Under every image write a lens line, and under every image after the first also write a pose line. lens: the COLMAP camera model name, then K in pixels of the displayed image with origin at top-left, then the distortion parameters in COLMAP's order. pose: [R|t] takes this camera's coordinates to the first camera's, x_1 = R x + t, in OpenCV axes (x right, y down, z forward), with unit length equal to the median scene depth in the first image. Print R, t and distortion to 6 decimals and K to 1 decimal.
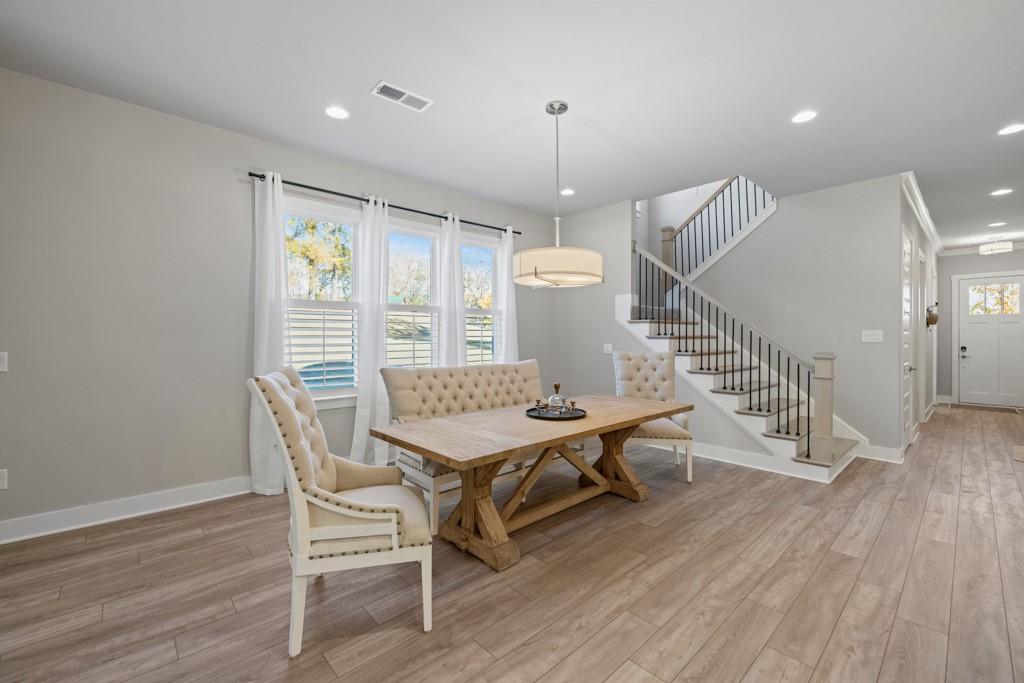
lens RADIAL K [[428.7, 0, 509.4], [0, 428.7, 336.8], [0, 0, 1]] dist [-0.000515, 0.000346]
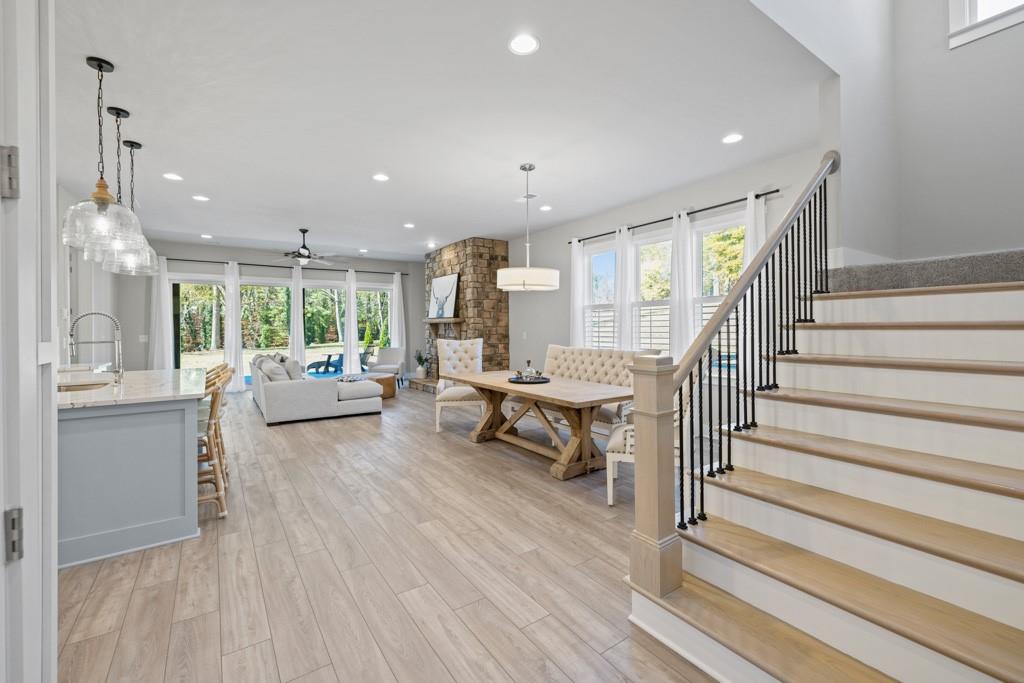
lens RADIAL K [[428.7, 0, 507.8], [0, 428.7, 327.7], [0, 0, 1]] dist [-0.000515, 0.000346]
pose [[-0.140367, 0.000490, -0.990099, 1.365558], [0.003627, 0.999993, -0.000019, 0.002147], [0.990093, -0.003594, -0.140368, 1.005638]]
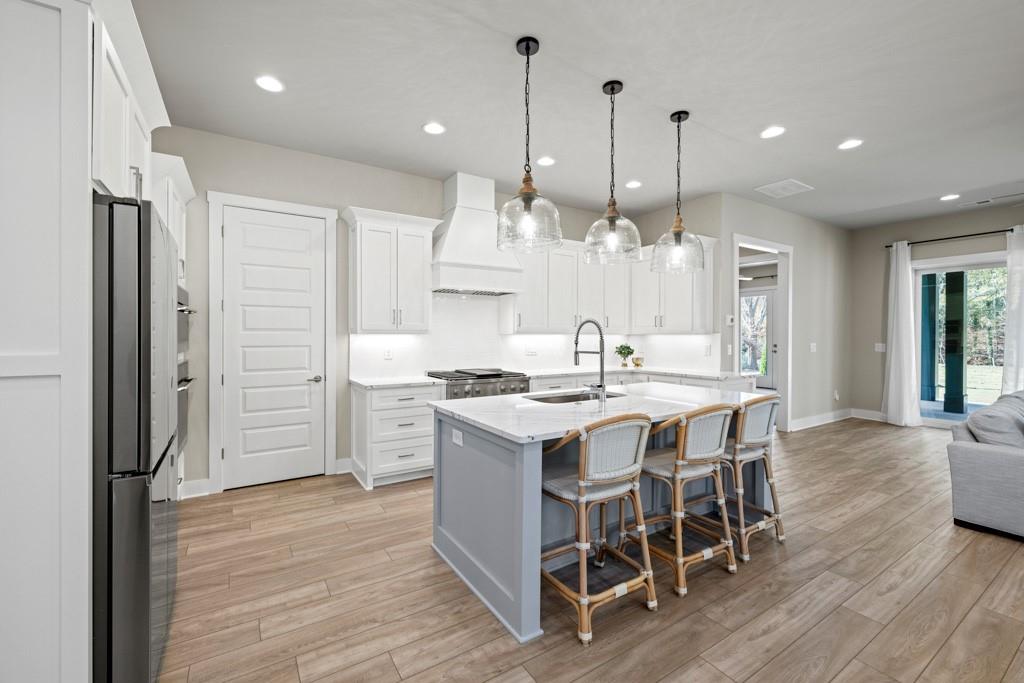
lens RADIAL K [[428.7, 0, 510.9], [0, 428.7, 336.4], [0, 0, 1]] dist [-0.000515, 0.000346]
pose [[-0.984356, -0.004938, 0.176121, 0.608806], [-0.003350, 0.999951, 0.009314, -0.008434], [-0.176158, 0.008578, -0.984325, 0.868354]]
